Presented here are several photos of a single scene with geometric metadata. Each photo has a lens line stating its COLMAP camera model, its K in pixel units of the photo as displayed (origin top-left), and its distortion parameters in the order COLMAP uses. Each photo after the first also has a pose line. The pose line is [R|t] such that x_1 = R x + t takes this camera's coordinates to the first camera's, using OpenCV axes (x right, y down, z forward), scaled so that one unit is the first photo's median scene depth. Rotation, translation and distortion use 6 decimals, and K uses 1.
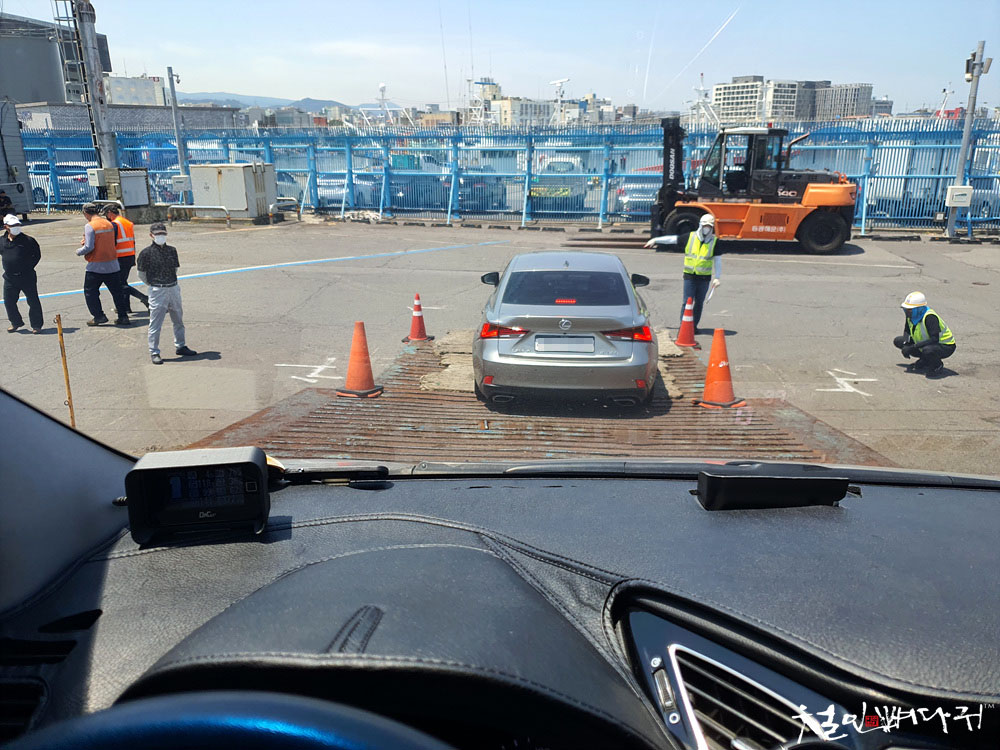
lens RADIAL K [[764.9, 0, 500.0], [0, 764.9, 375.0], [0, 0, 1]] dist [0.006800, 0.005126]
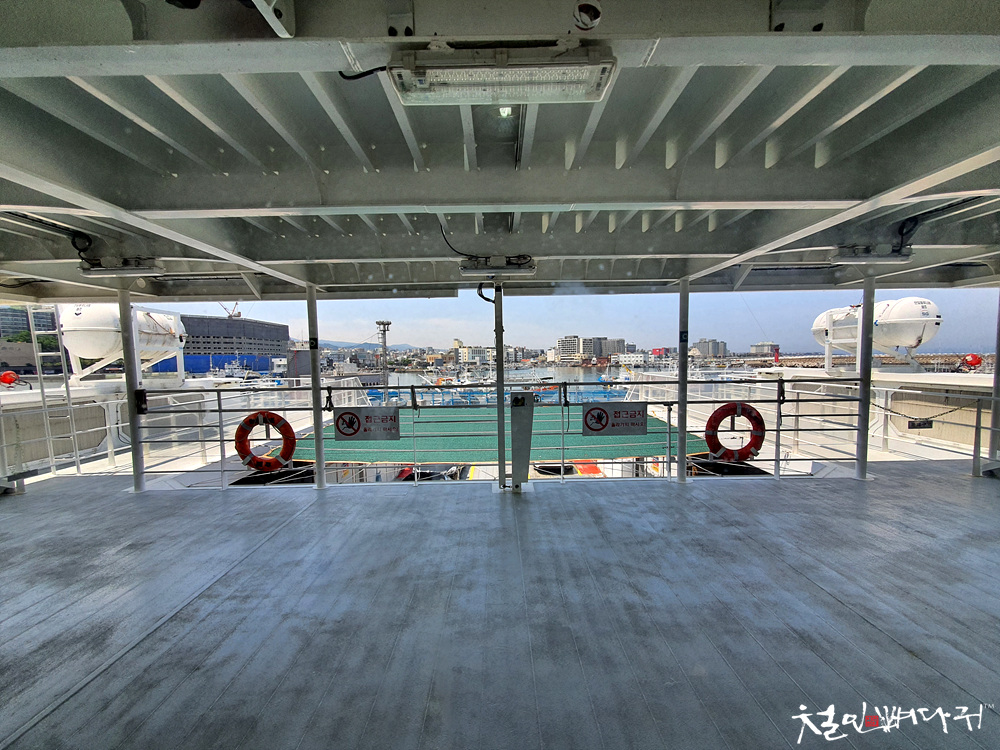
lens RADIAL K [[400.5, 0, 499.8], [0, 400.5, 387.1], [0, 0, 1]] dist [0.001466, 0.000109]
pose [[0.994366, -0.017054, 0.104617, -0.016717], [0.040000, 0.974373, -0.221353, 0.013802], [-0.098160, 0.224291, 0.969566, -0.114989]]
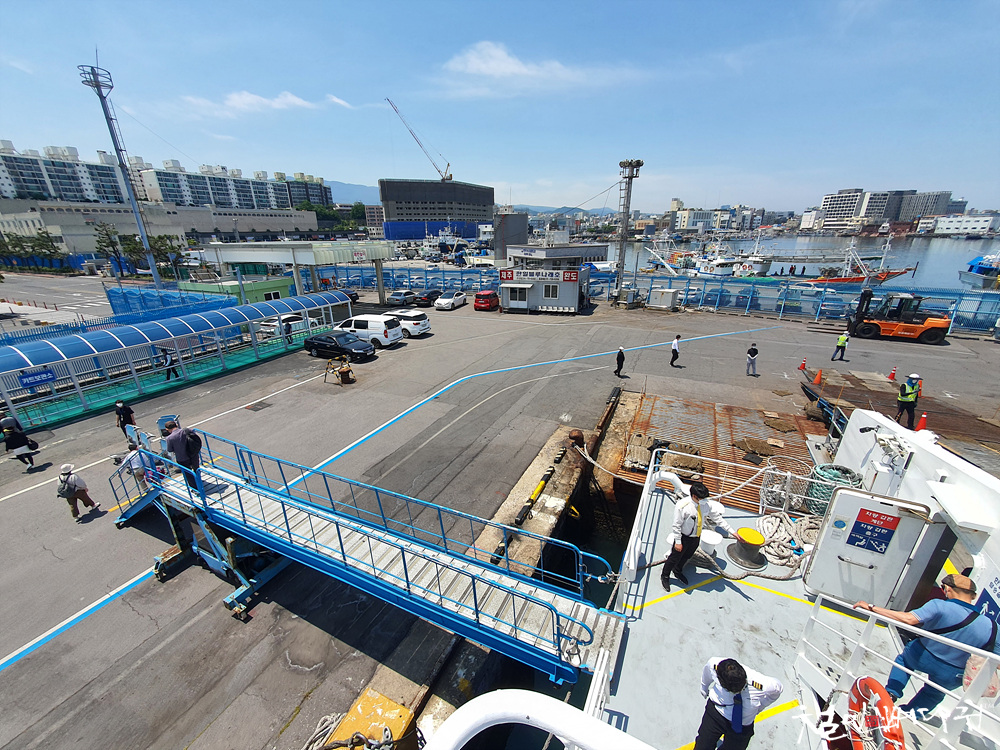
lens RADIAL K [[400.5, 0, 499.8], [0, 400.5, 387.1], [0, 0, 1]] dist [0.001466, 0.000109]
pose [[0.935707, 0.122230, -0.330927, -0.039690], [-0.093508, 0.990439, 0.101427, -0.000887], [0.340160, -0.063961, 0.938190, -0.066105]]
